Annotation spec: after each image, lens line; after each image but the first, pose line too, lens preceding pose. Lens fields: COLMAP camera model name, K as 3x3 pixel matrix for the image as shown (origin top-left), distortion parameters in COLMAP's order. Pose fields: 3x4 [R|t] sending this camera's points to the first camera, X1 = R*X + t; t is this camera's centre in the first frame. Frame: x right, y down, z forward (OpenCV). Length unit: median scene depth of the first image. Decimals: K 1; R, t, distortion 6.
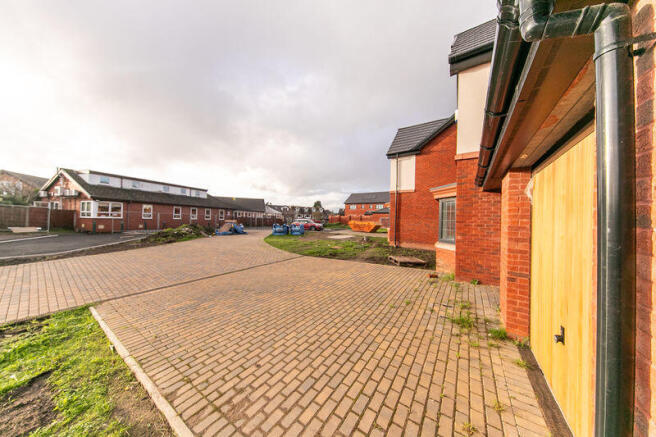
lens RADIAL K [[202.4, 0, 328.6], [0, 202.4, 214.5], [0, 0, 1]] dist [-0.000285, 0.000019]
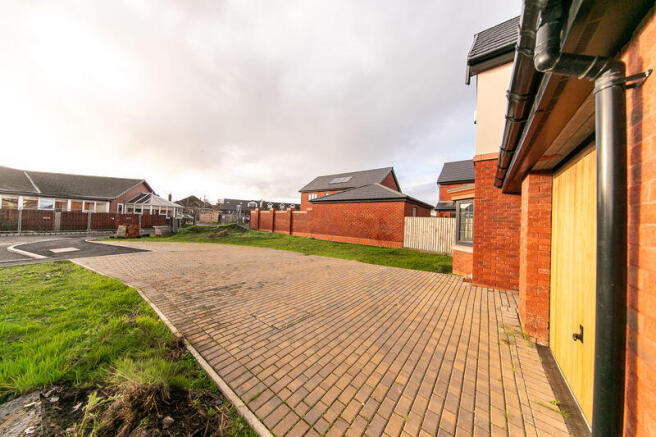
lens RADIAL K [[203.8, 0, 328.0], [0, 203.8, 218.5], [0, 0, 1]] dist [0.001473, 0.000100]
pose [[0.998436, 0.004107, -0.055756, -0.068770], [-0.003303, 0.999889, 0.014505, 0.000554], [0.055809, -0.014299, 0.998339, -0.095998]]
